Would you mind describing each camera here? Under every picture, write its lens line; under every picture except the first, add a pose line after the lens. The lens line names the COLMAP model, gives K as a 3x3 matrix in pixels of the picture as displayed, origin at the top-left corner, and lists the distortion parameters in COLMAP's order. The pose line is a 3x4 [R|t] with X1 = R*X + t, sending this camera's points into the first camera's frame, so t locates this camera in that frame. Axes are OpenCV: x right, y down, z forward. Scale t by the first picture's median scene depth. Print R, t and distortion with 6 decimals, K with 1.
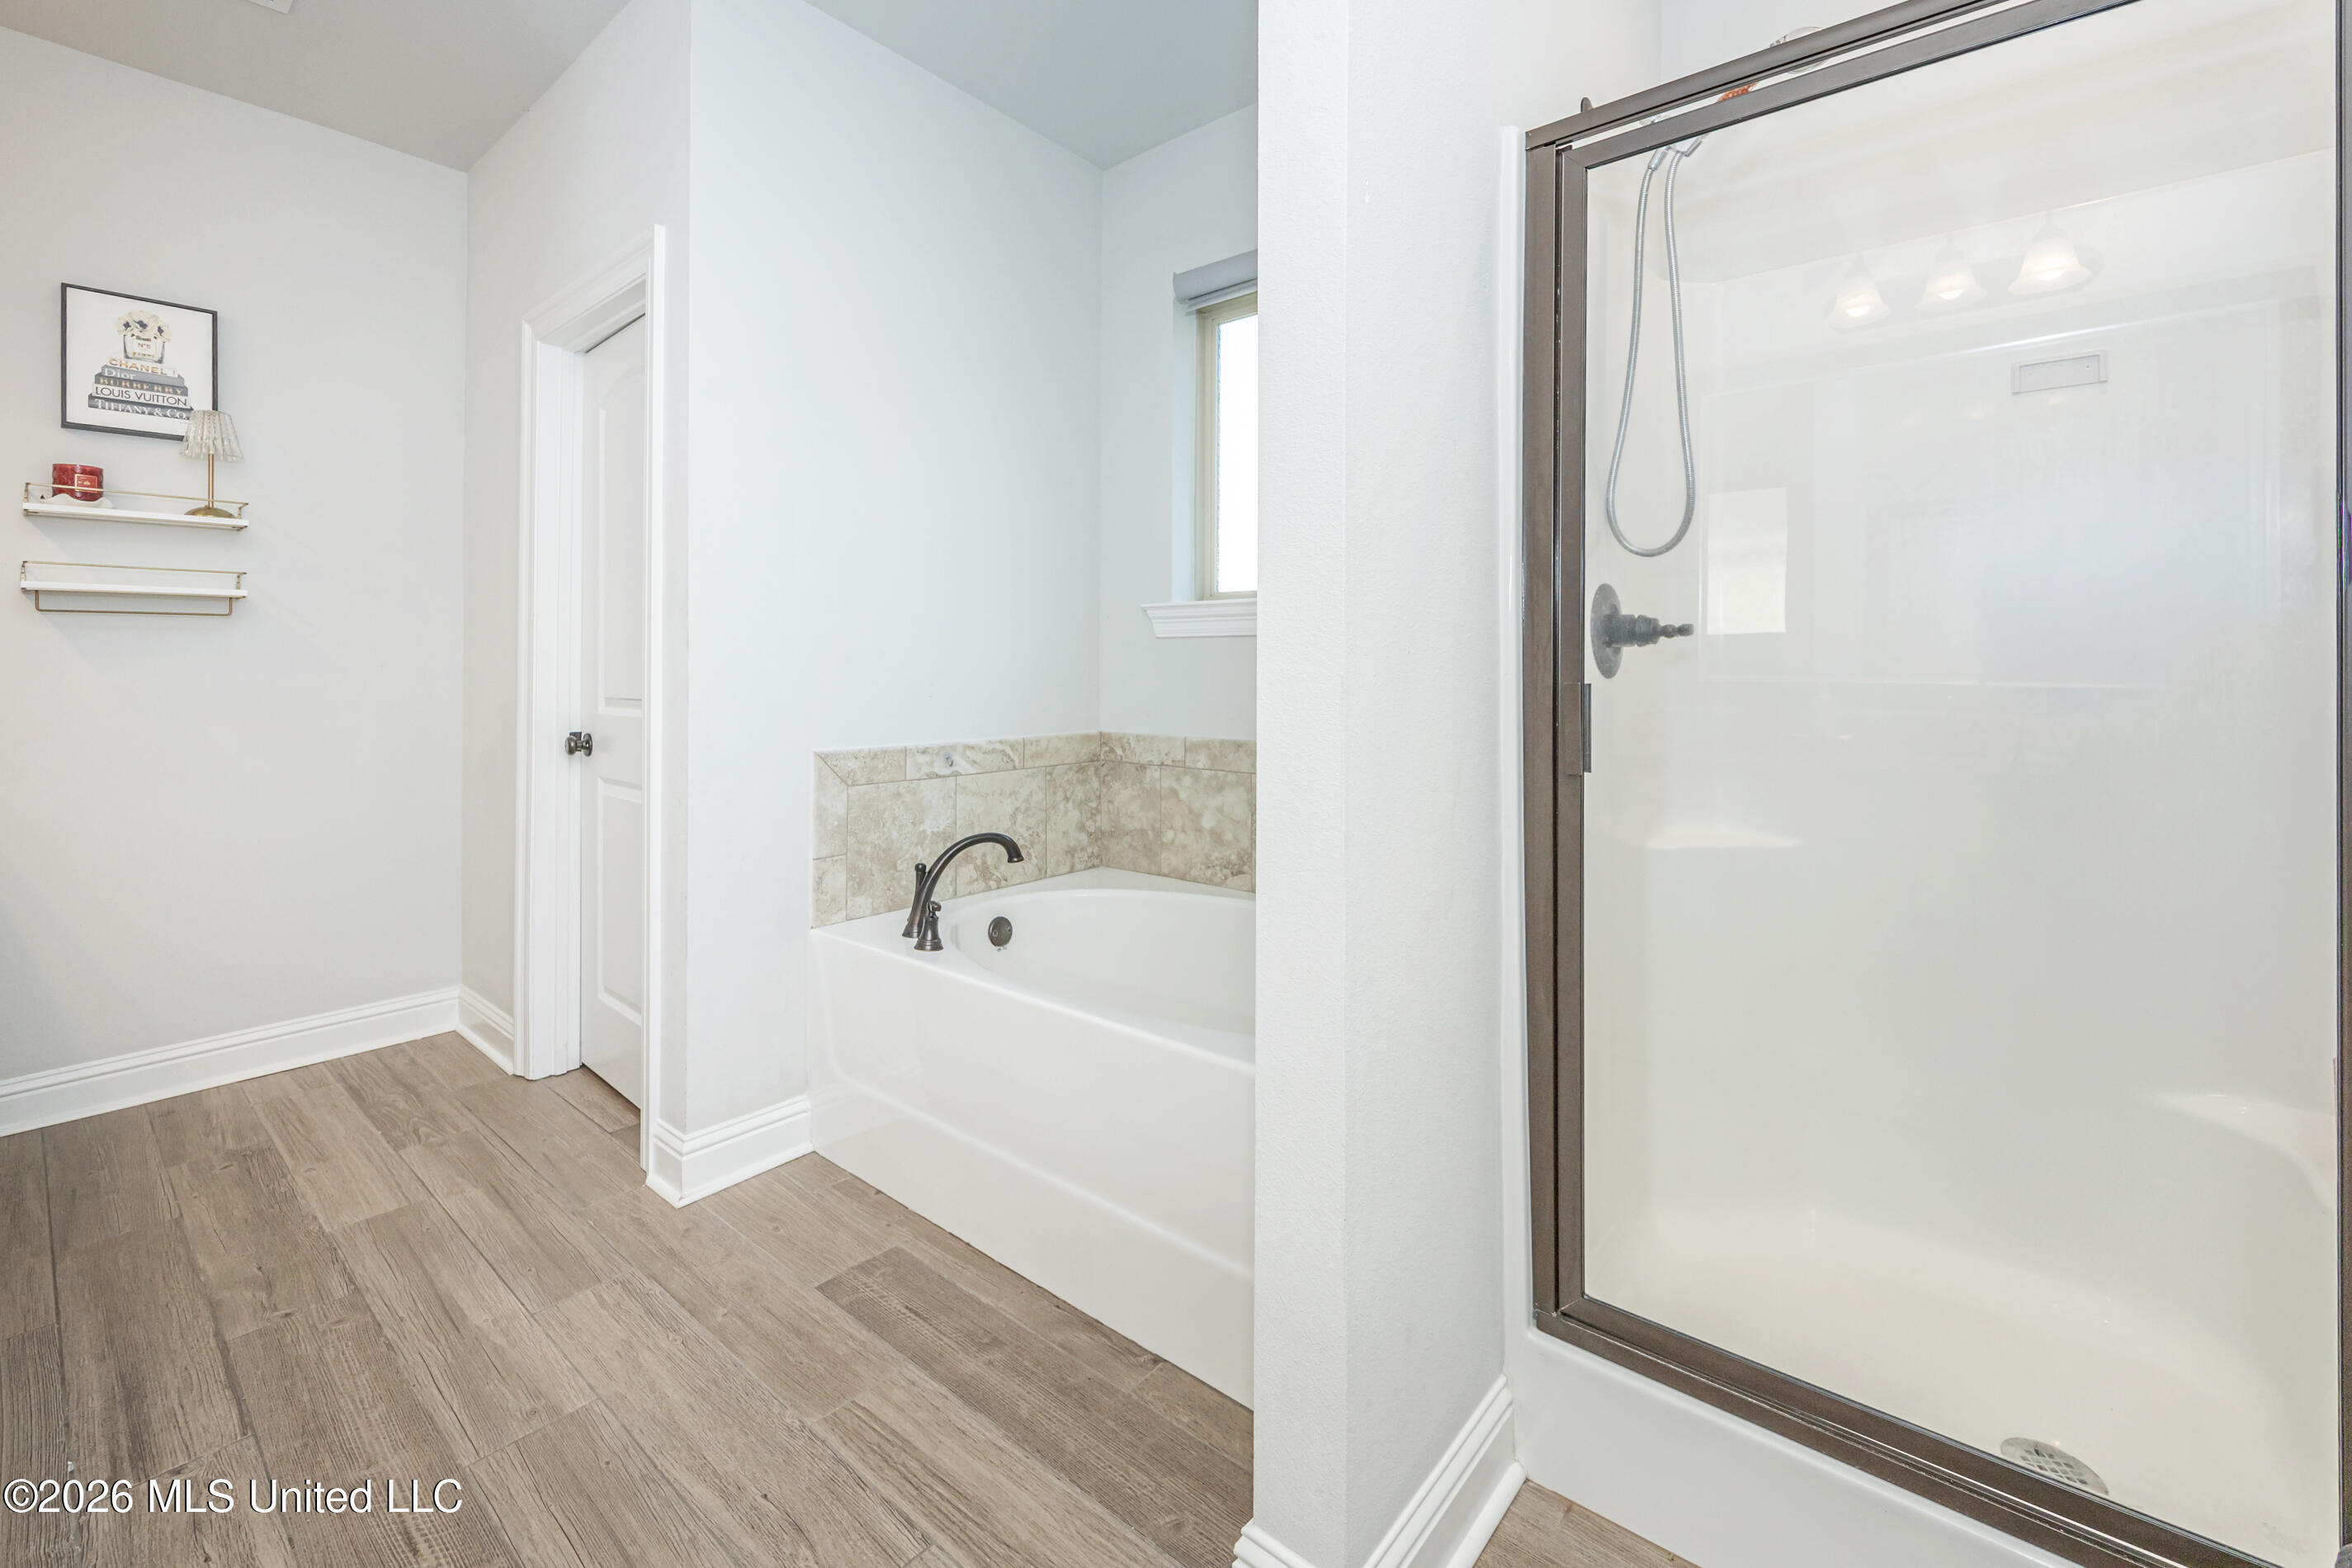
lens RADIAL K [[993.0, 0, 1178.2], [0, 993.0, 657.9], [0, 0, 1]] dist [-0.000437, -0.000130]
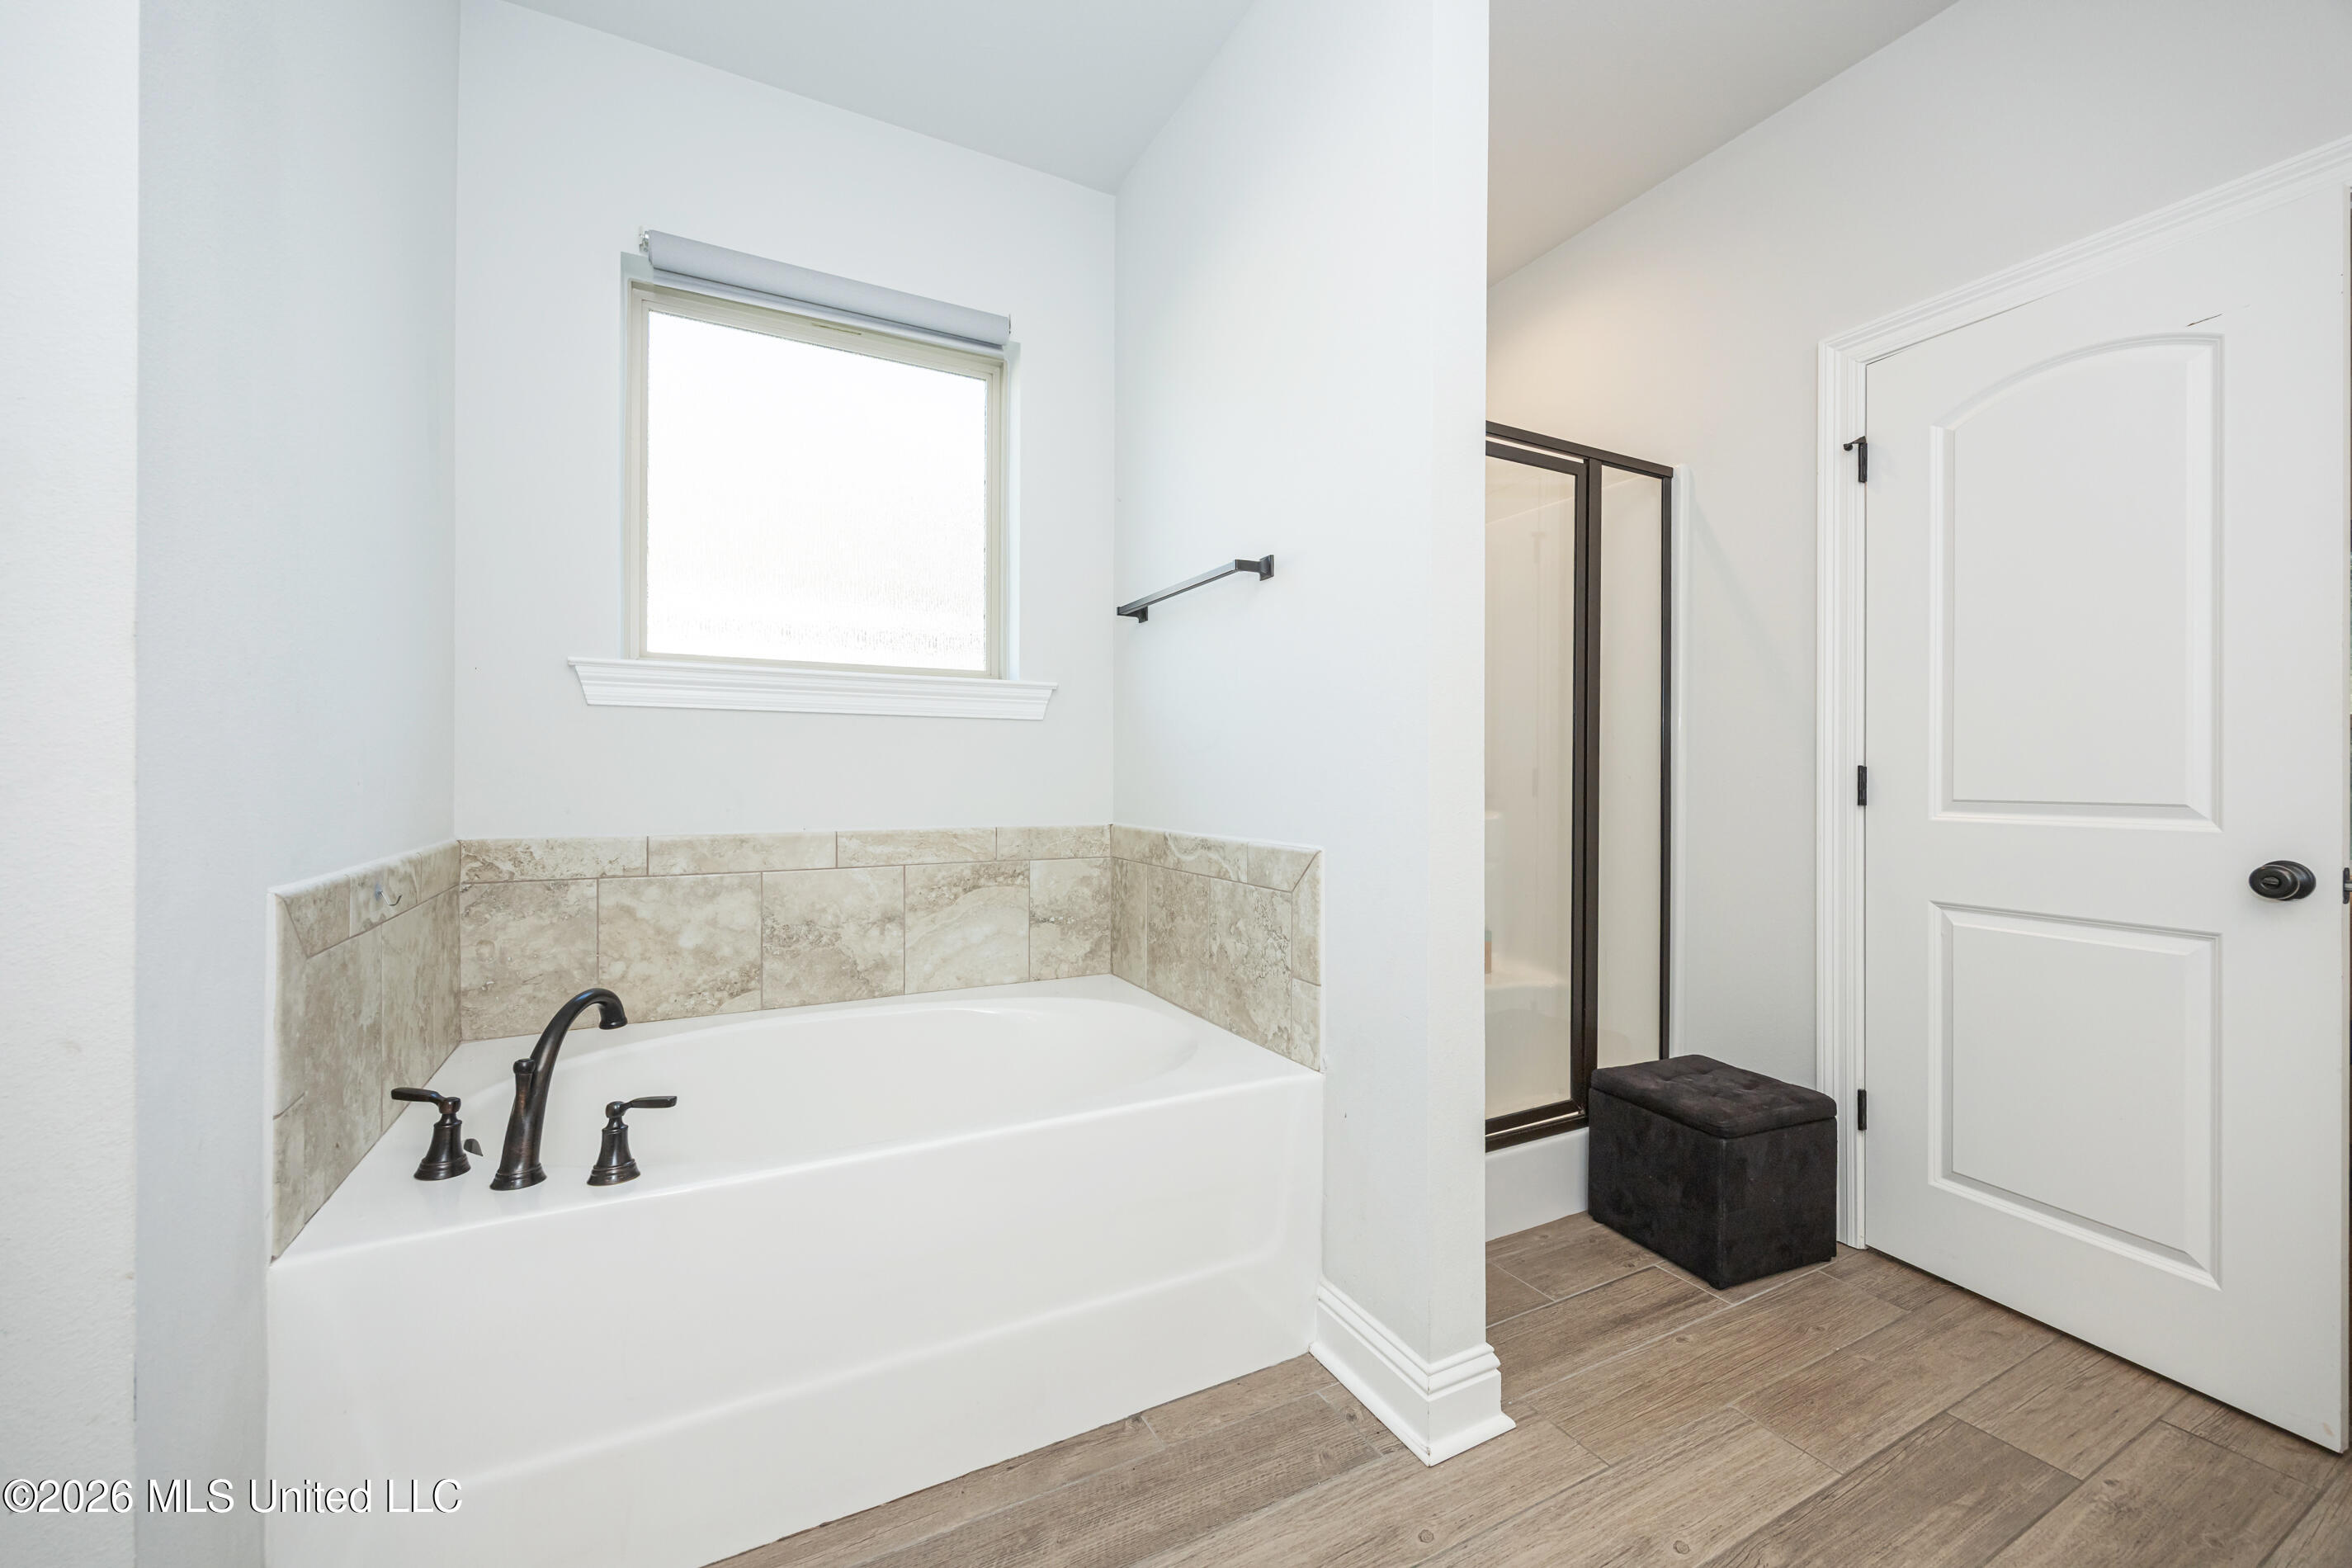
lens RADIAL K [[929.8, 0, 1181.4], [0, 929.8, 768.2], [0, 0, 1]] dist [-0.001264, -0.000152]
pose [[0.372355, 0.008356, 0.928053, -0.520162], [-0.013483, 0.999903, -0.003593, 0.023949], [-0.927993, -0.011175, 0.372431, 0.352715]]
